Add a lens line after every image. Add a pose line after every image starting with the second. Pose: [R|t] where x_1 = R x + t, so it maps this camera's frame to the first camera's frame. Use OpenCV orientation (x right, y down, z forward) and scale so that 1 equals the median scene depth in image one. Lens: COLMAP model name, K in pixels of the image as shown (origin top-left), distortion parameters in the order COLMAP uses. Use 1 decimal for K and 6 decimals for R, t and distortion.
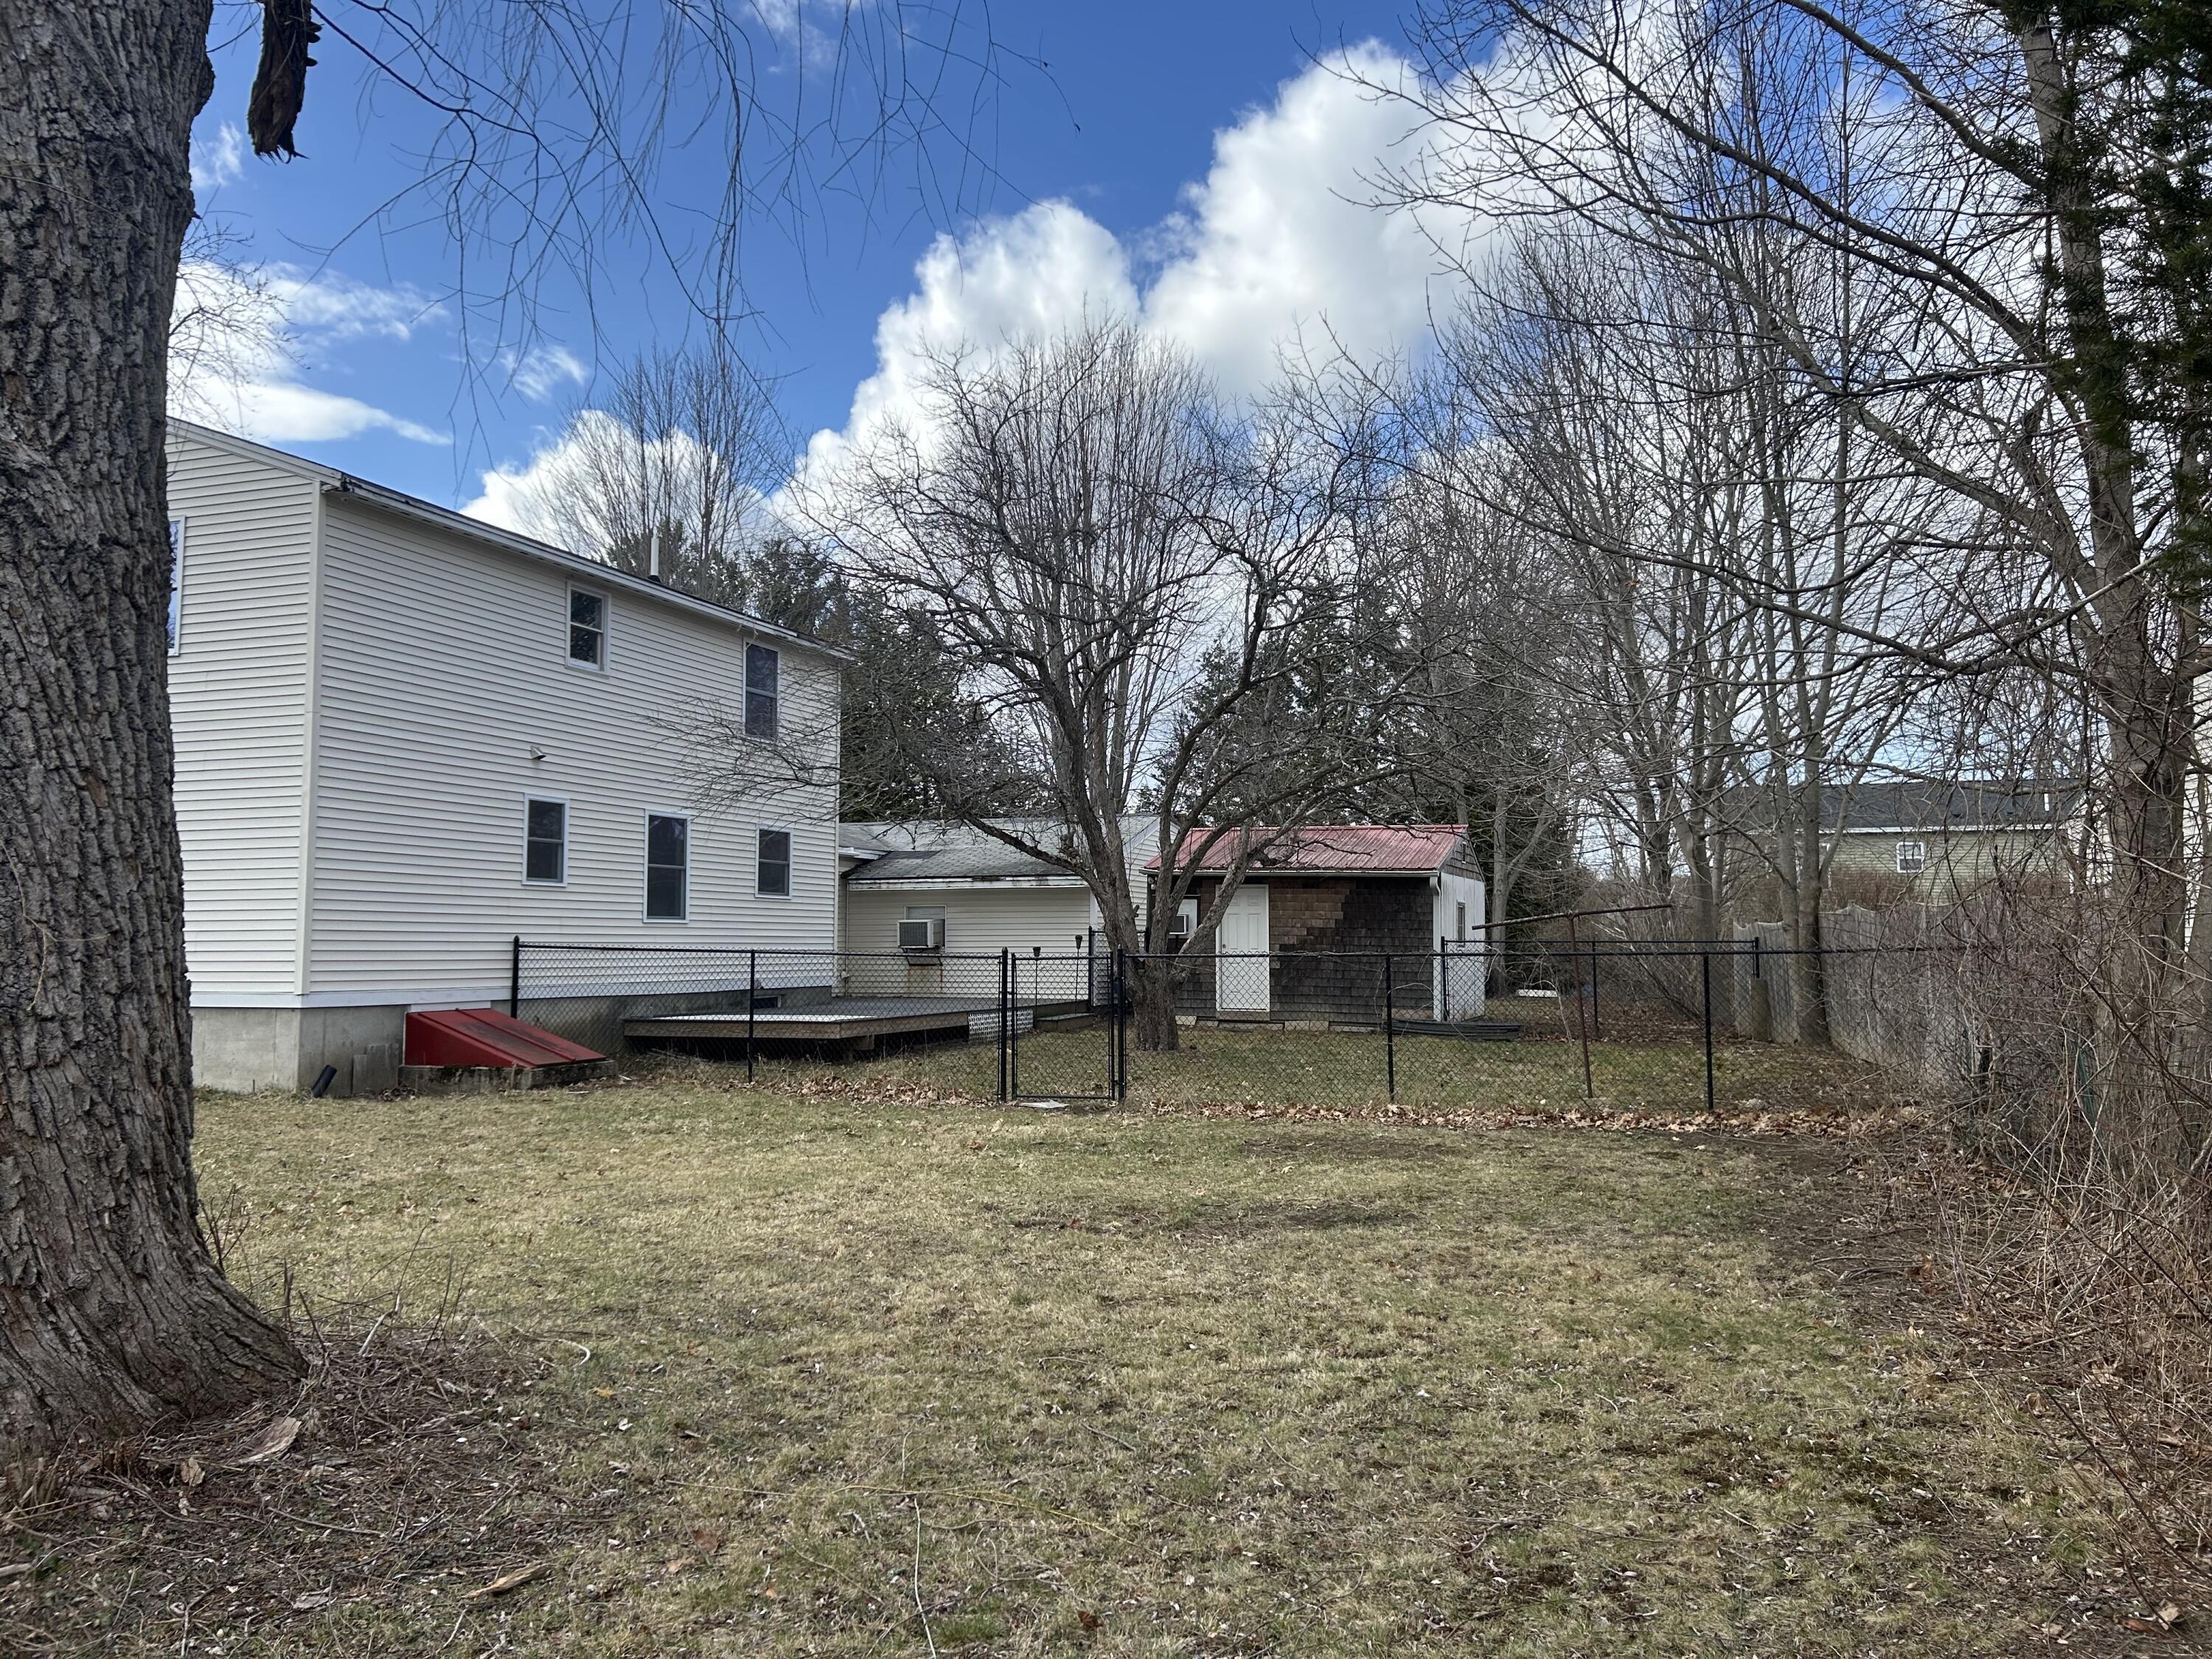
lens RADIAL K [[1652.3, 0, 1106.0], [0, 1652.3, 829.5], [0, 0, 1]] dist [0.081096, -0.103554]
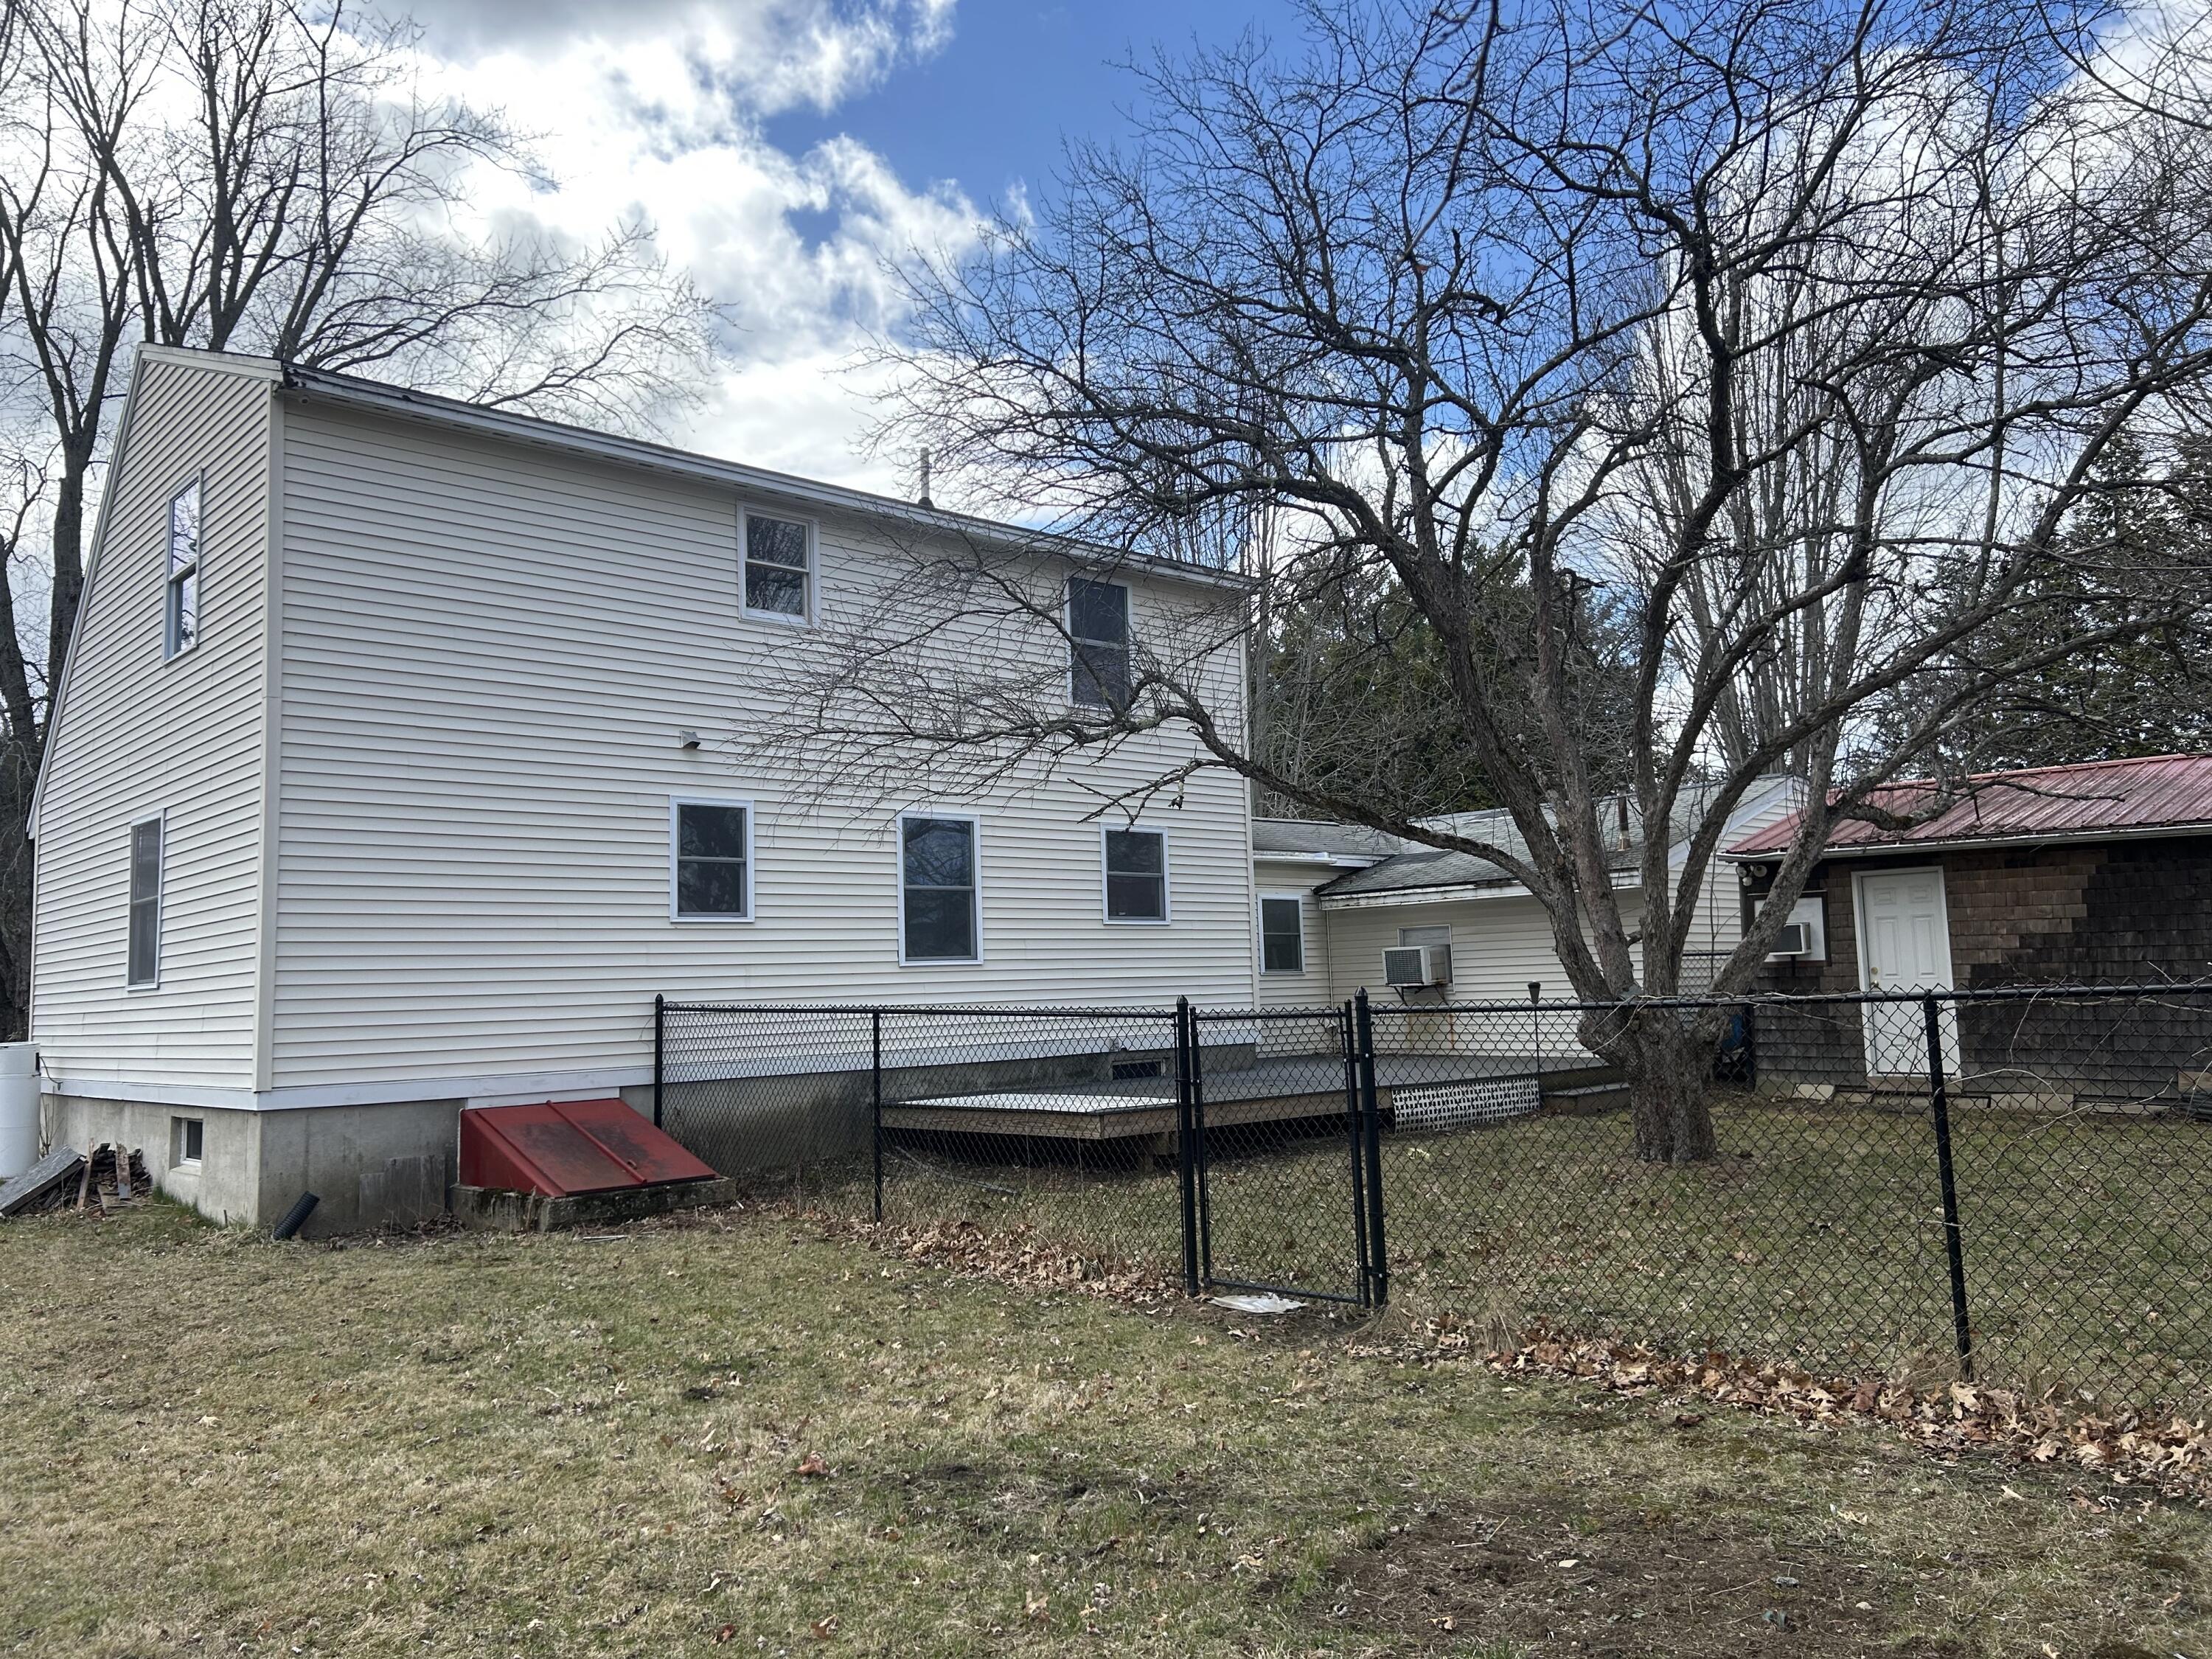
lens RADIAL K [[1652.3, 0, 1106.0], [0, 1652.3, 829.5], [0, 0, 1]] dist [0.081096, -0.103554]
pose [[0.890163, -0.073297, -0.449709, 0.127237], [0.064834, 0.997309, -0.034216, 0.026661], [0.451007, 0.001302, 0.892520, 0.398552]]
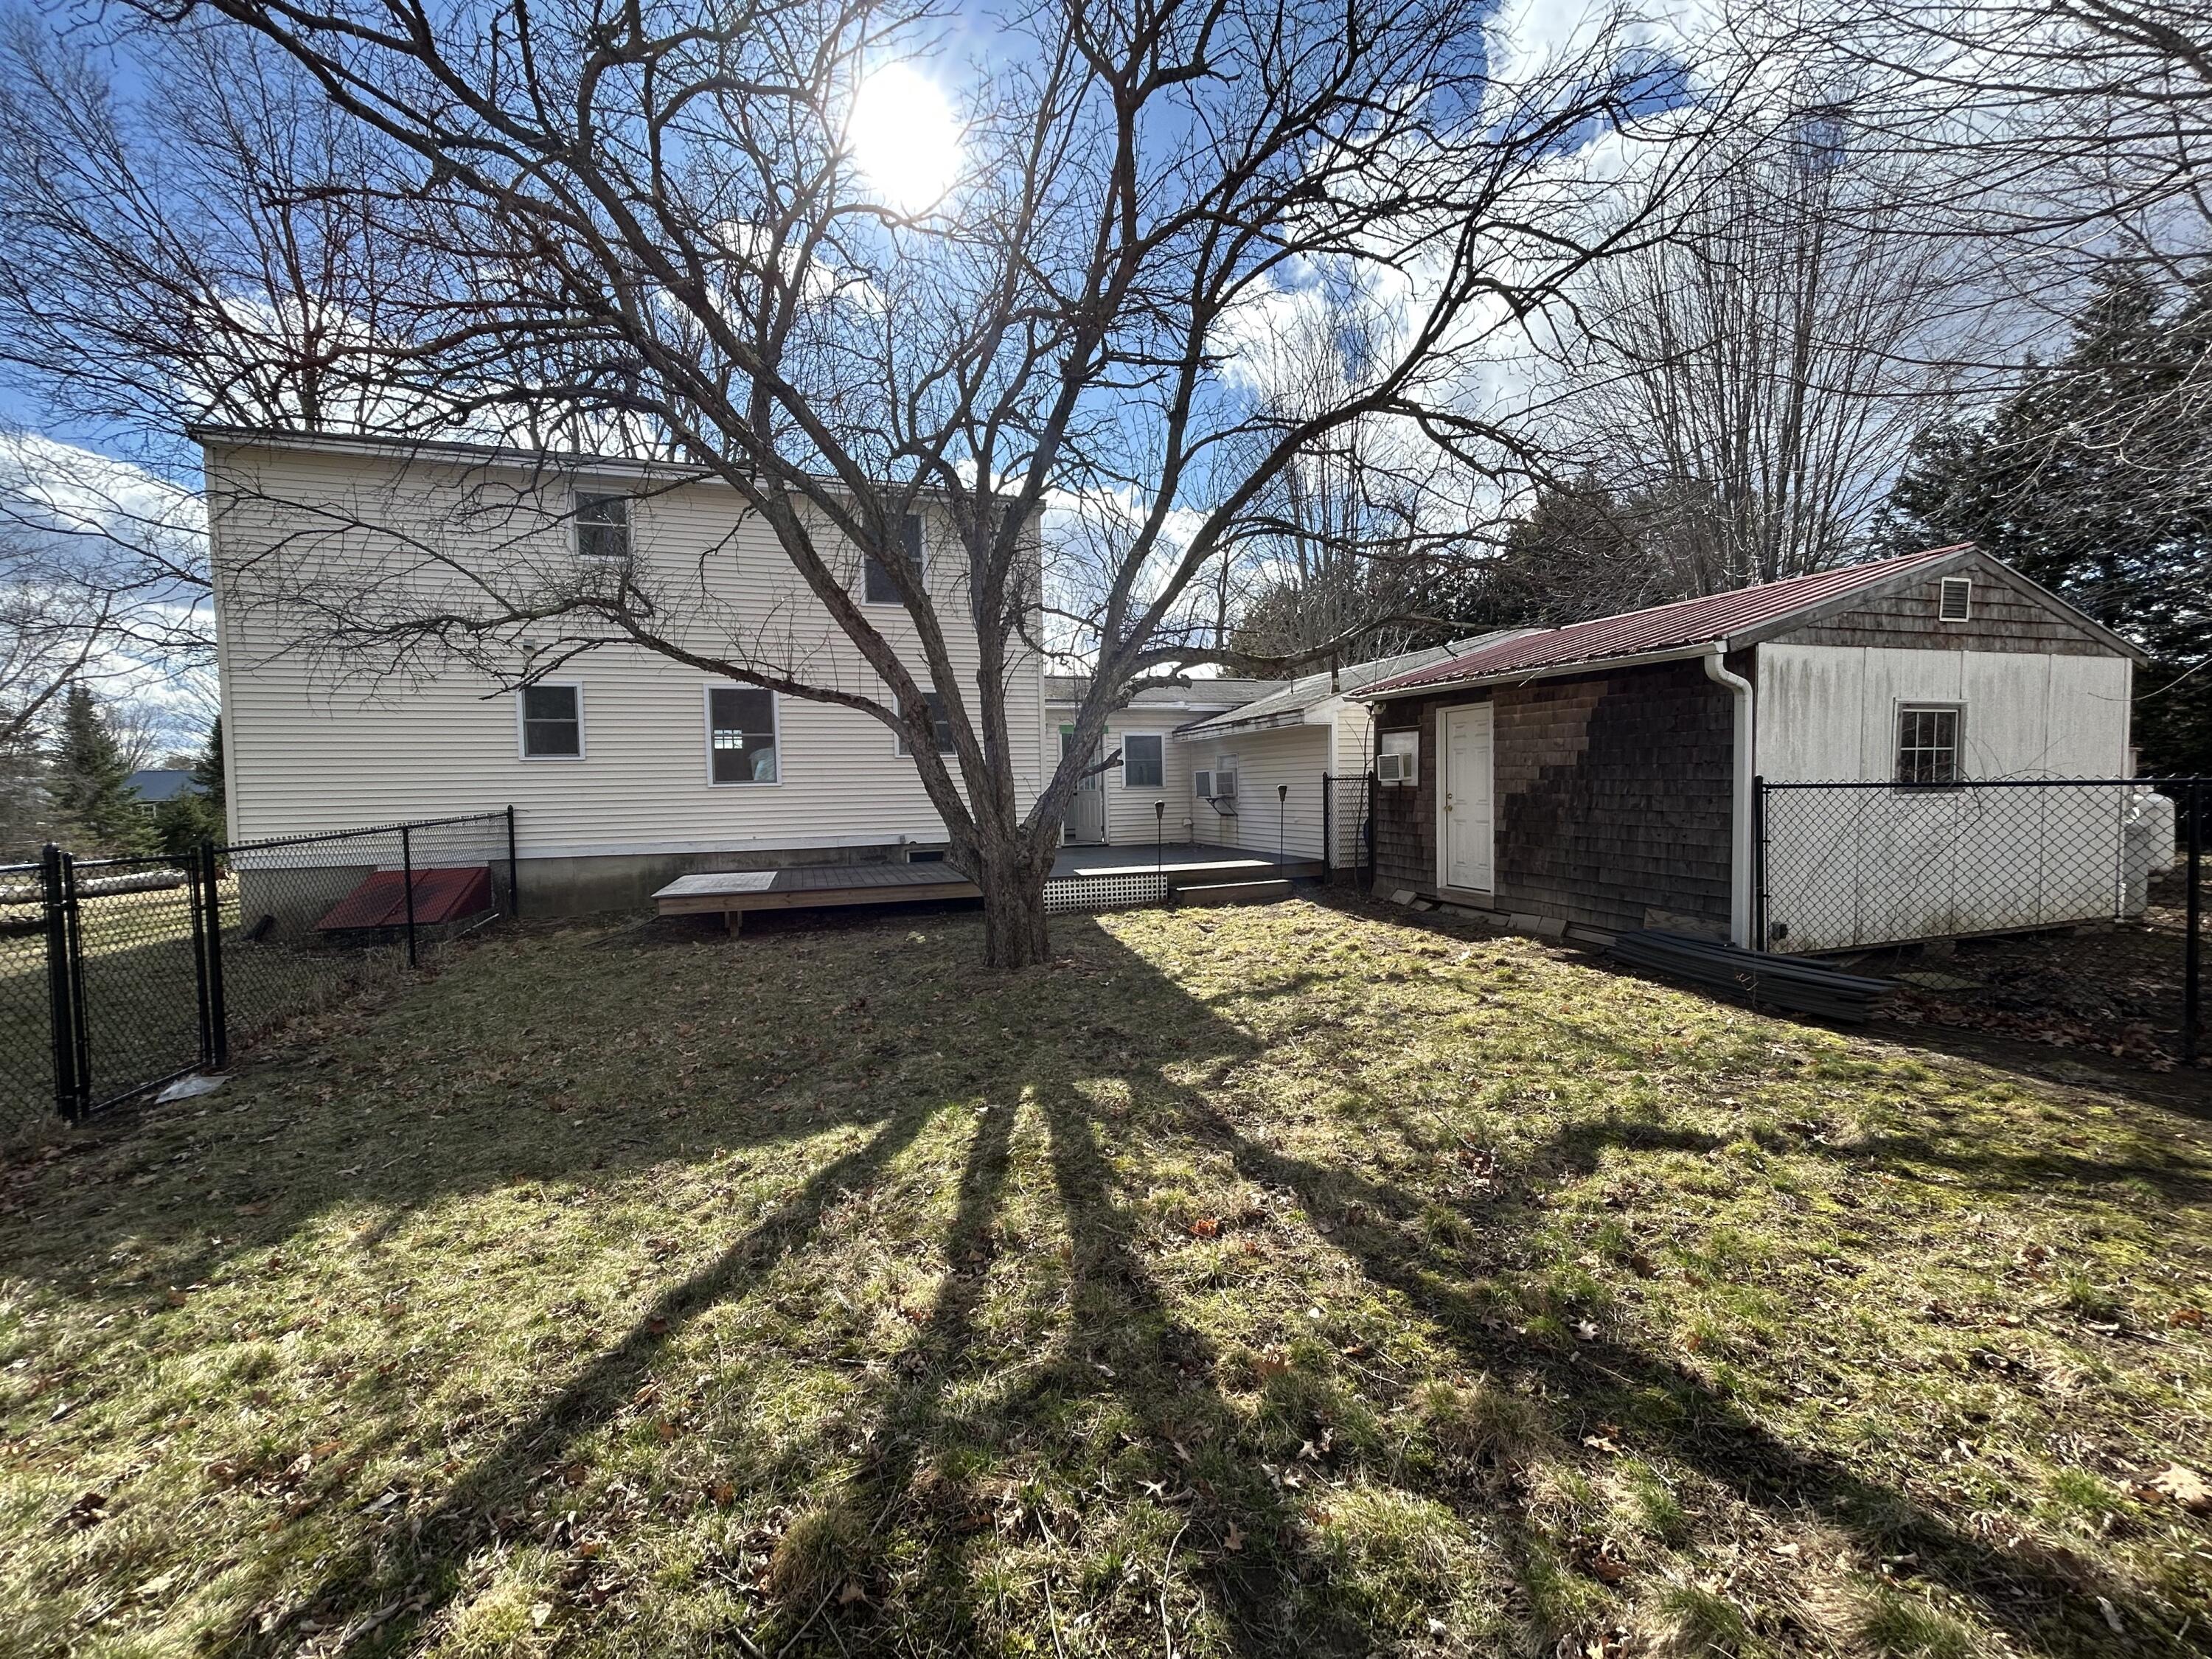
lens RADIAL K [[906.7, 0, 1106.0], [0, 906.7, 829.5], [0, 0, 1]] dist [0.000418, 0.000015]
pose [[0.608413, 0.016982, -0.793439, 0.358019], [0.078004, 0.993650, 0.081081, 0.054822], [0.789778, -0.111222, 0.603225, 0.838114]]
